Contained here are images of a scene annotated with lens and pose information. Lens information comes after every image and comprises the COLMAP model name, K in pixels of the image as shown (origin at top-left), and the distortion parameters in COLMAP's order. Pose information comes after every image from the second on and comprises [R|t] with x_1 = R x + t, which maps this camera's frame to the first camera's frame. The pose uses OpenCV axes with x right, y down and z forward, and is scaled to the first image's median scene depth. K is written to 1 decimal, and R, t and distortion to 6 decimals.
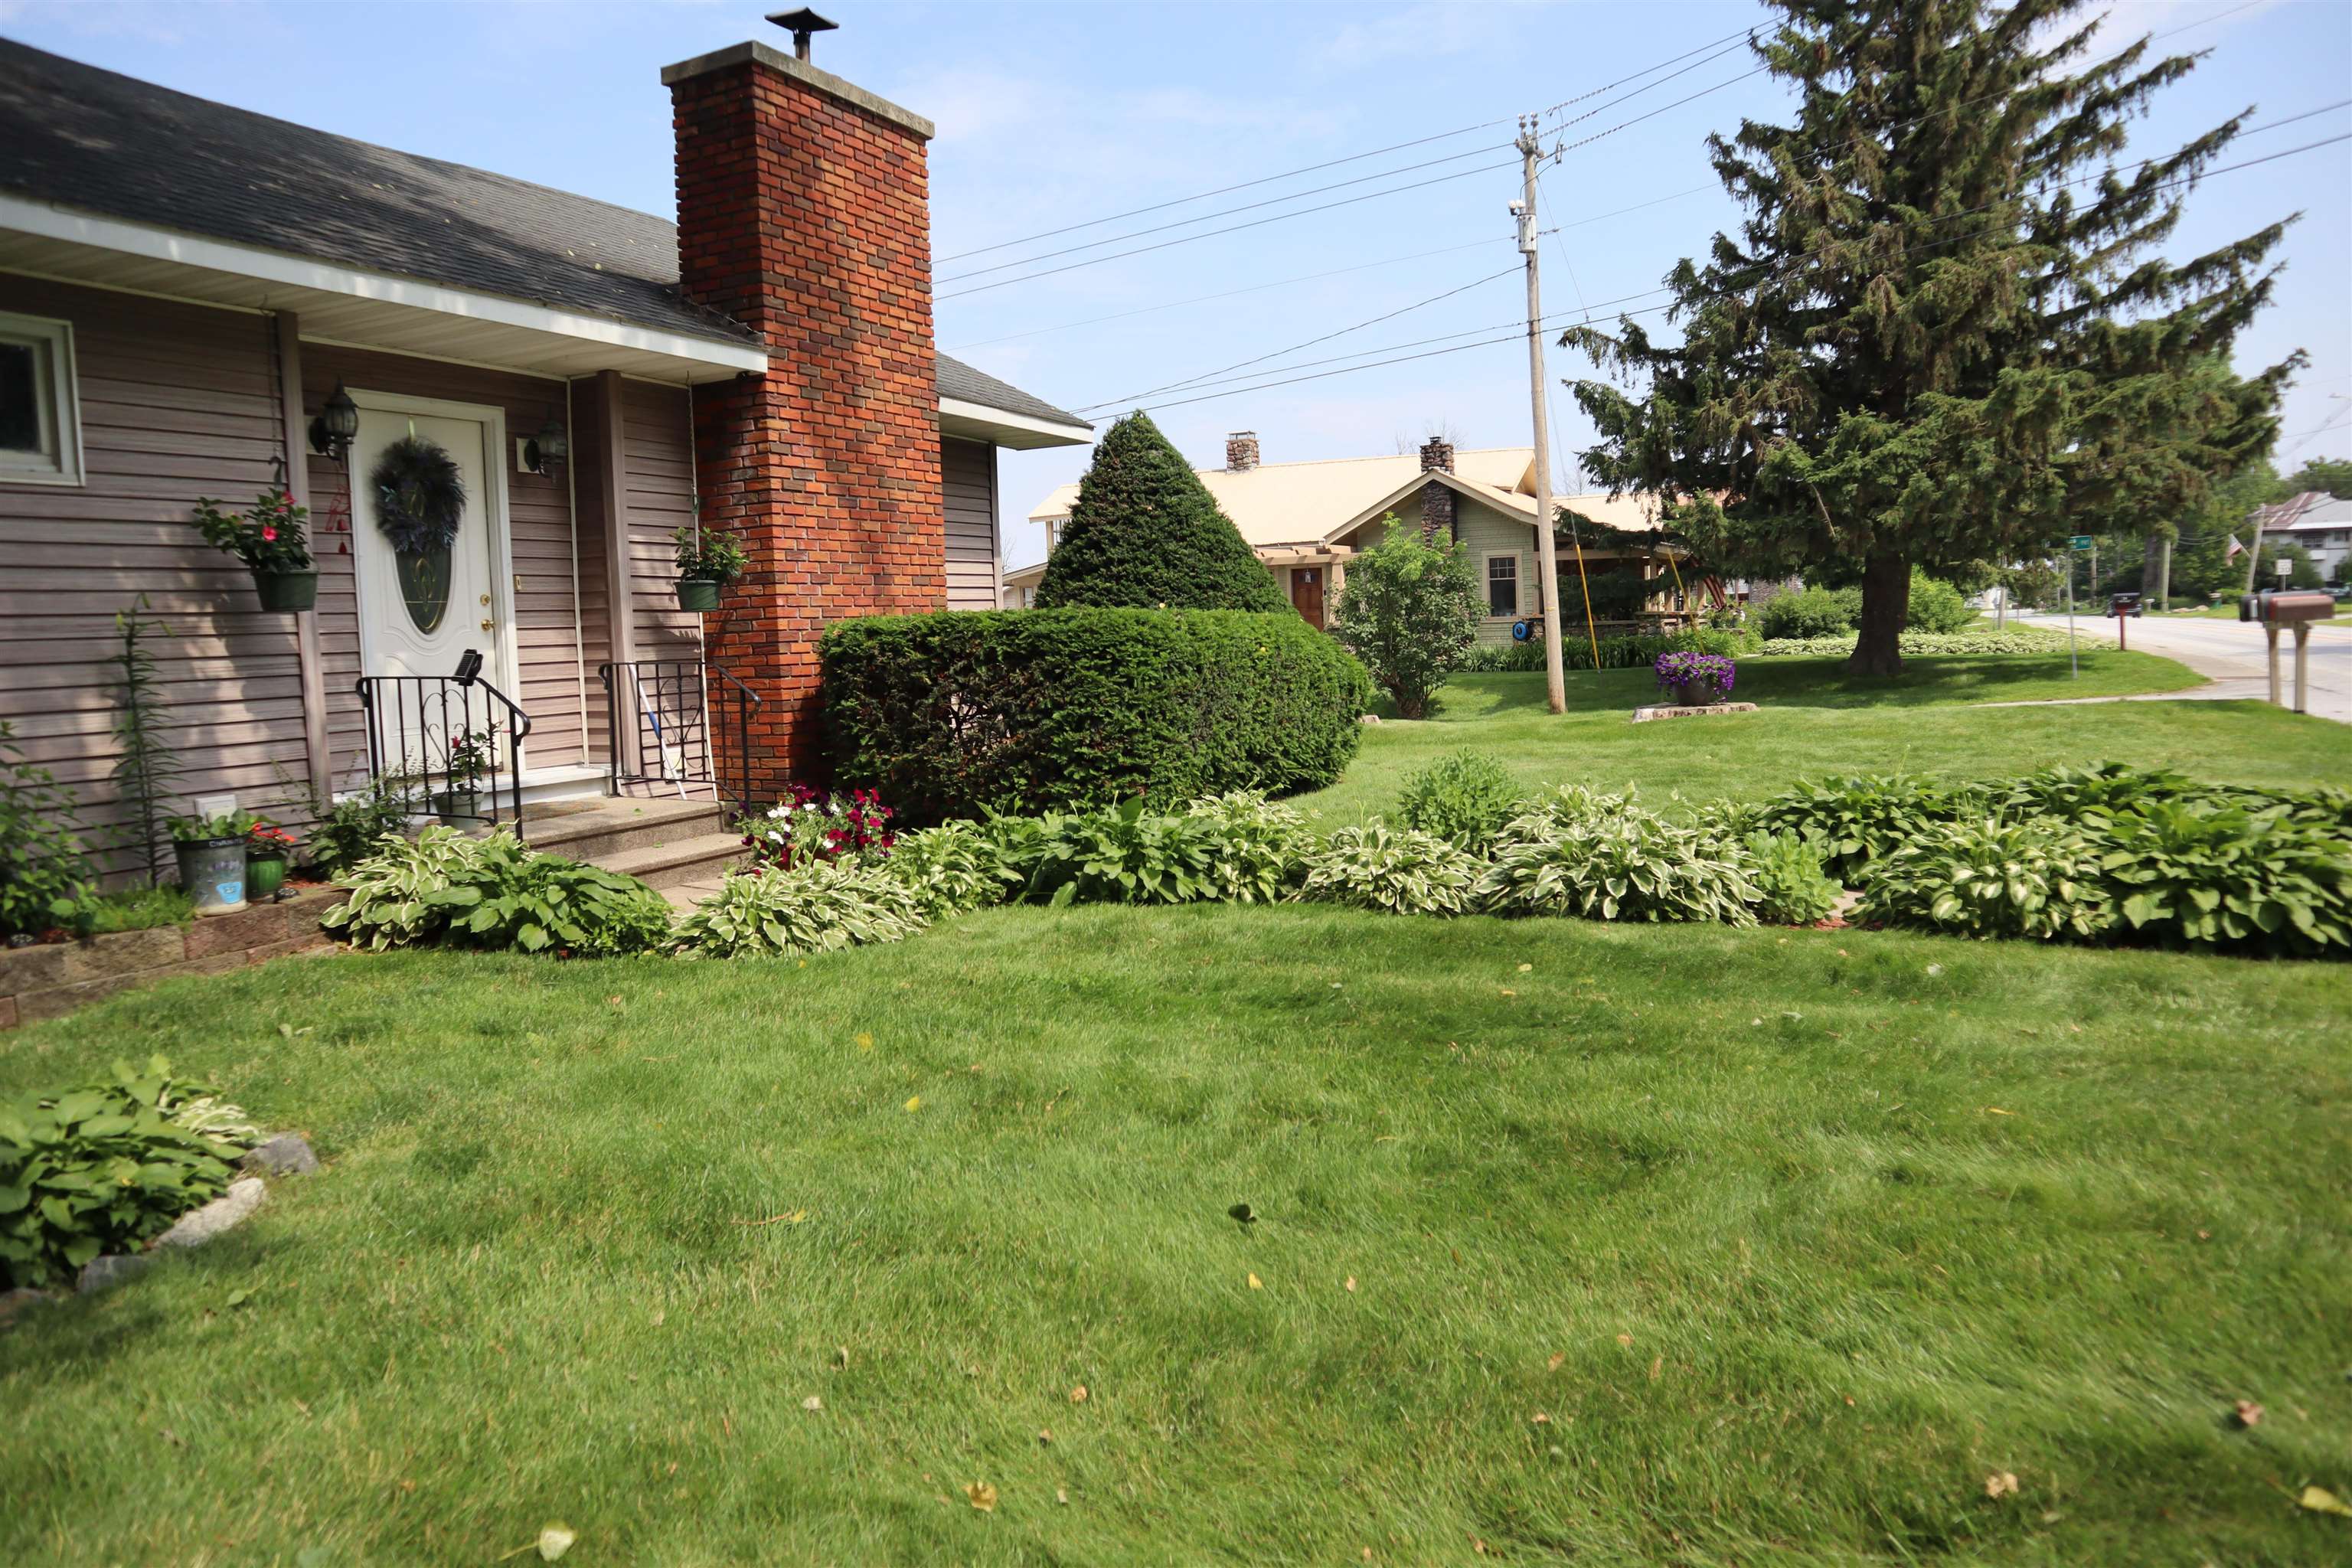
lens RADIAL K [[1638.7, 0, 1190.5], [0, 1638.7, 769.0], [0, 0, 1]] dist [-0.110357, 0.049393]
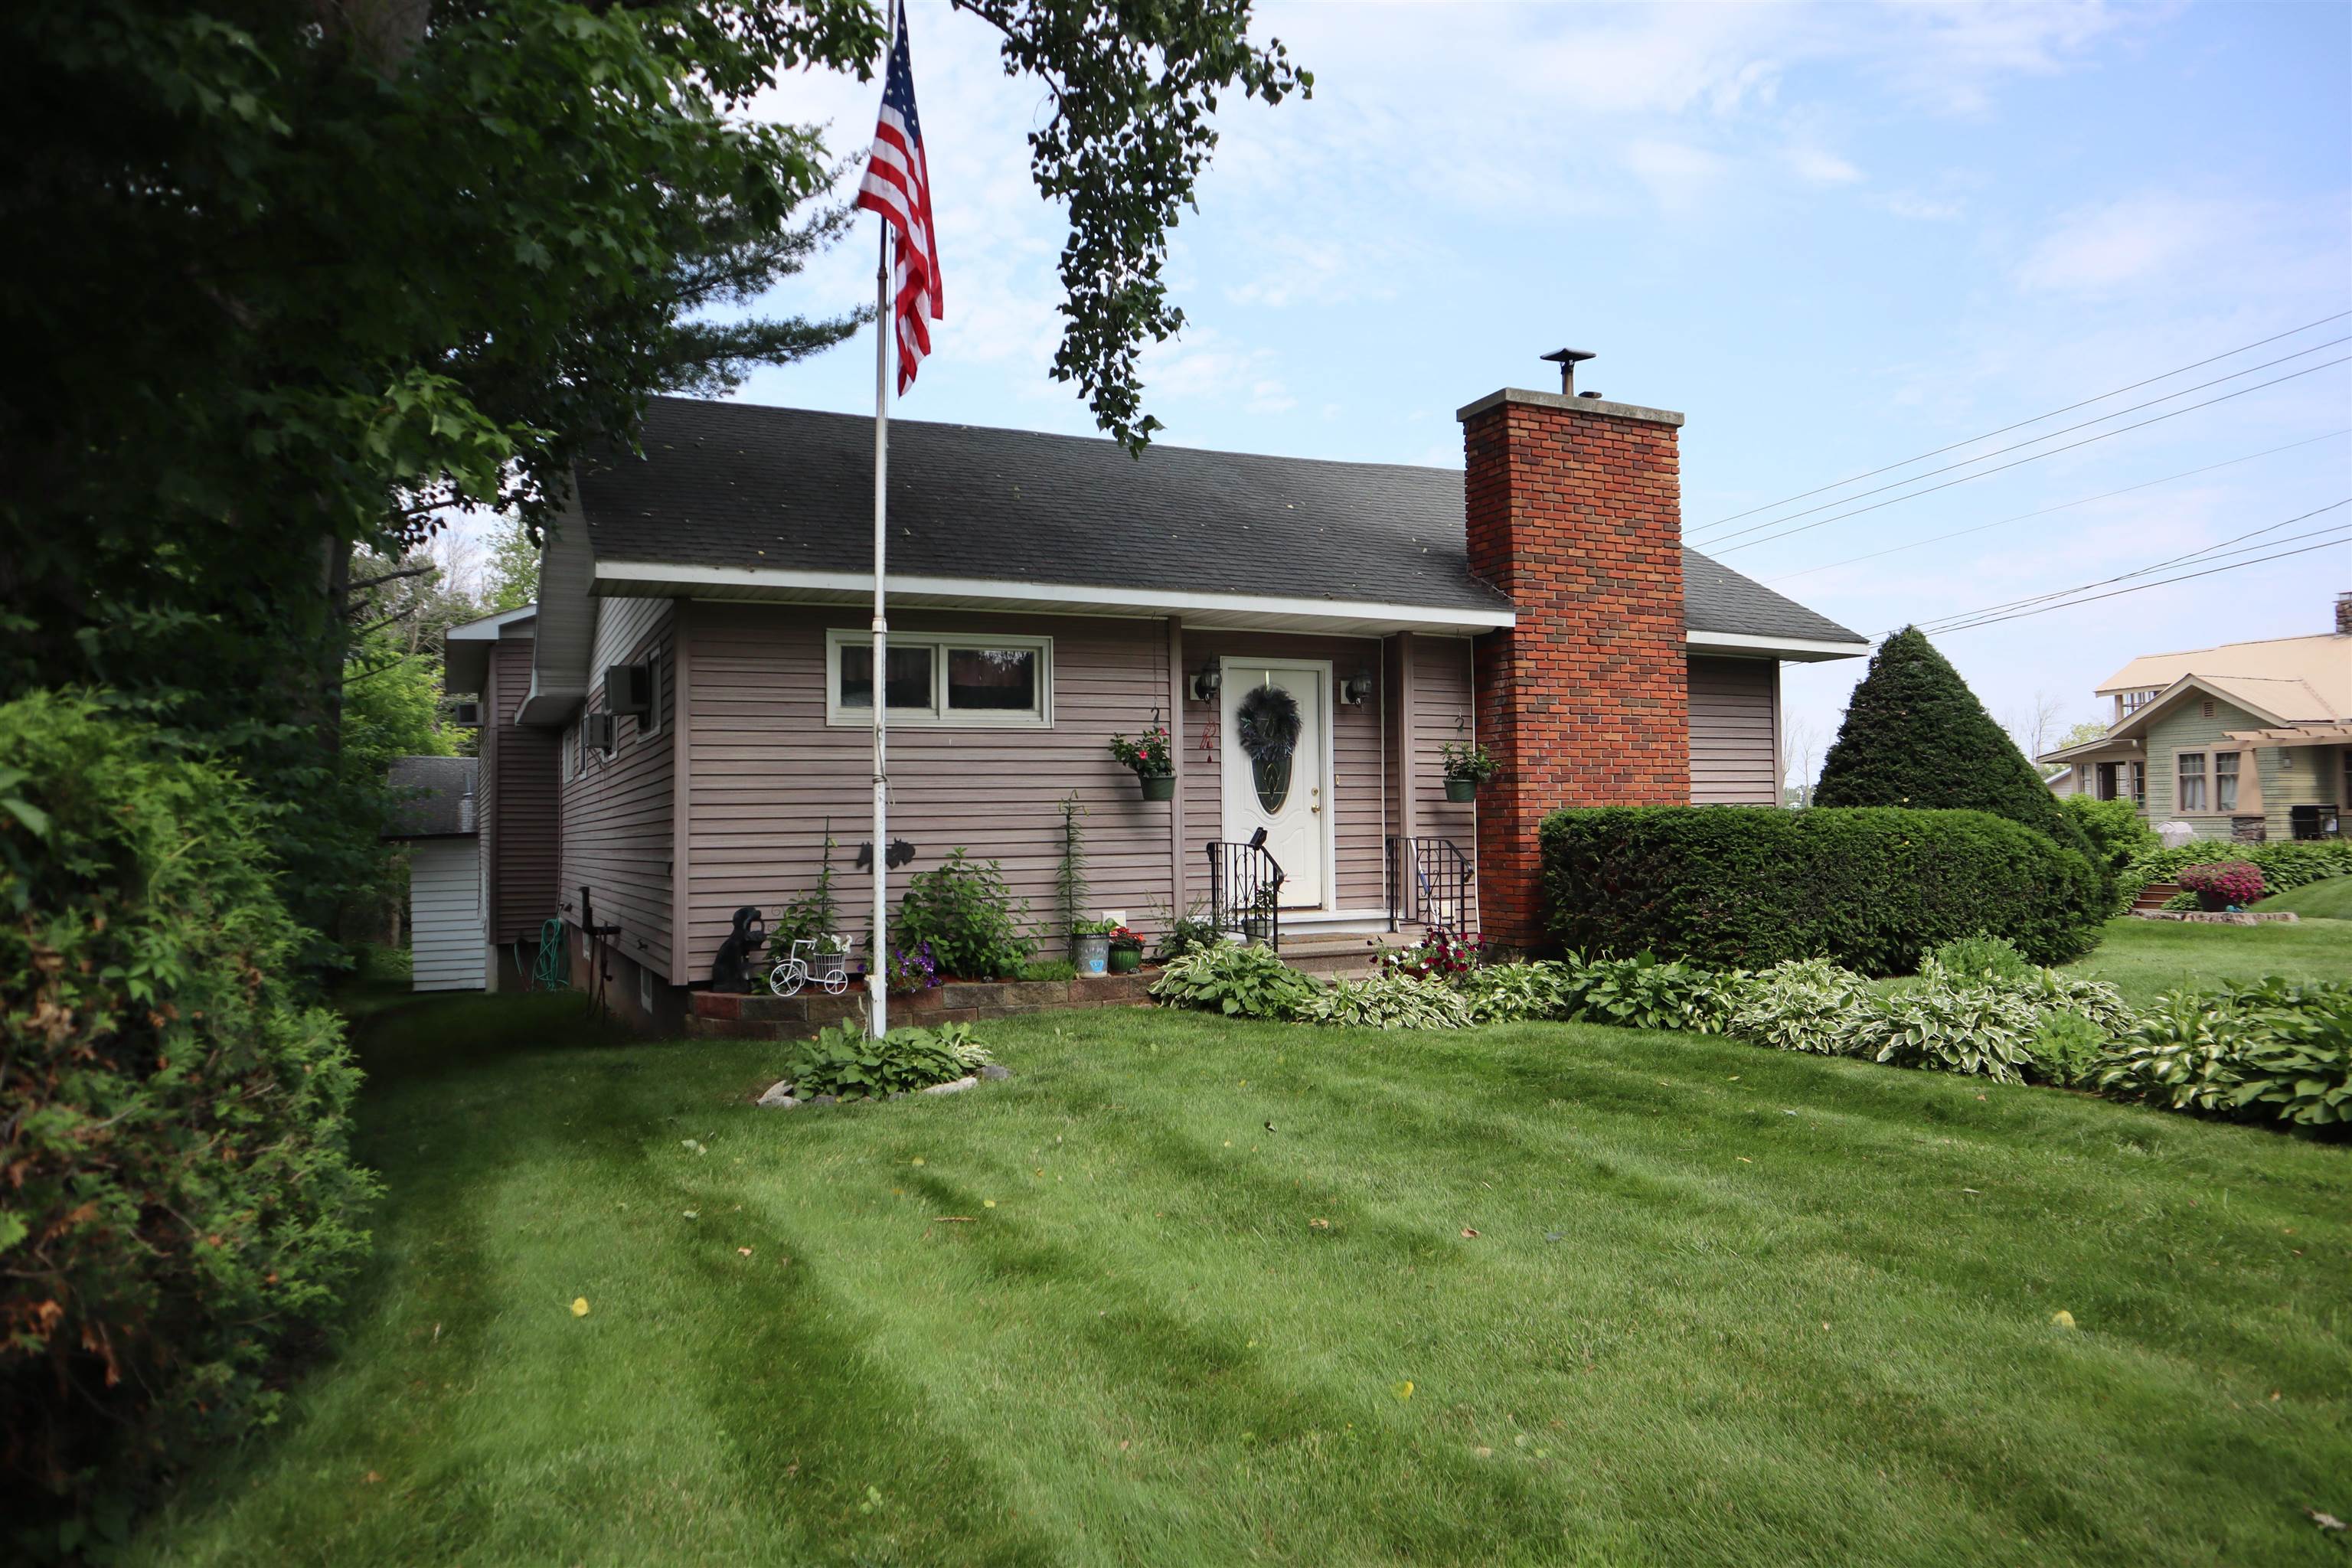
lens RADIAL K [[1638.7, 0, 1192.5], [0, 1638.7, 770.8], [0, 0, 1]] dist [-0.110357, 0.049393]
pose [[0.778562, 0.004865, -0.627549, 0.393965], [-0.068294, 0.994688, -0.077017, -0.001575], [0.623840, 0.102821, 0.774759, -0.219279]]
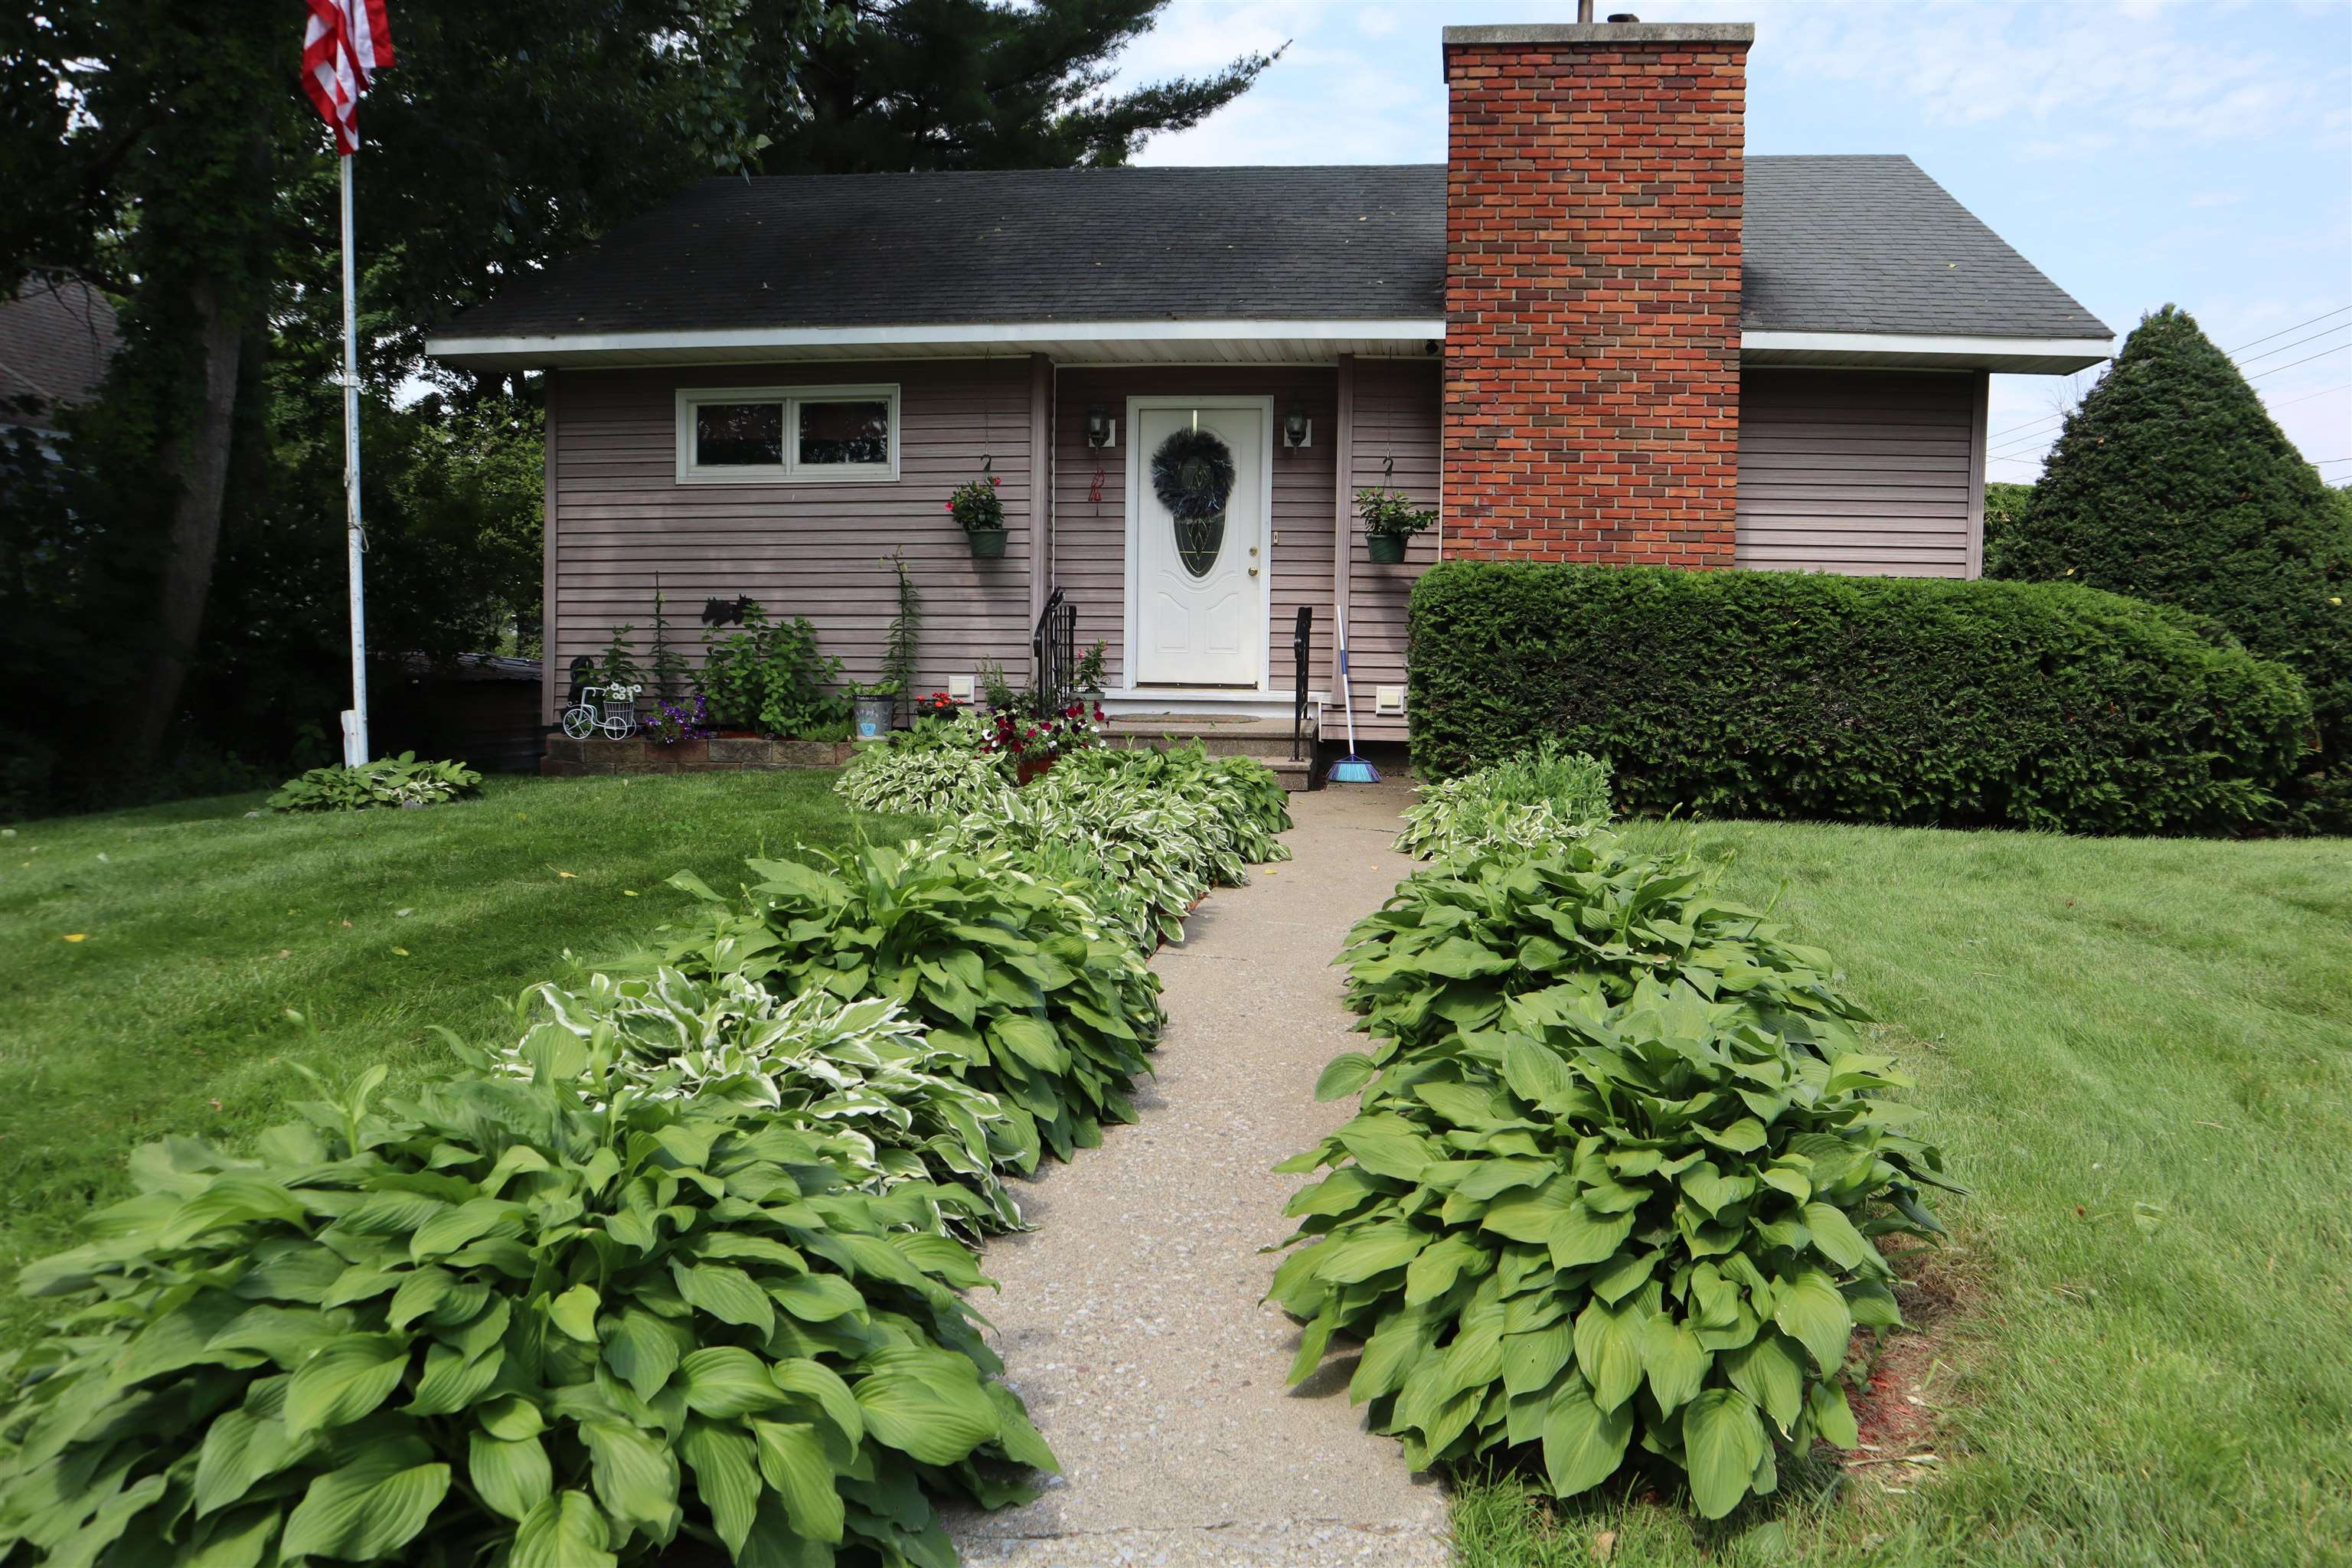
lens RADIAL K [[1638.7, 0, 1182.4], [0, 1638.7, 787.0], [0, 0, 1]] dist [-0.110357, 0.049393]
pose [[0.314387, 0.131678, -0.940118, 0.735684], [-0.102899, 0.989225, 0.104145, -0.048923], [0.943702, 0.063995, 0.324549, 0.523250]]
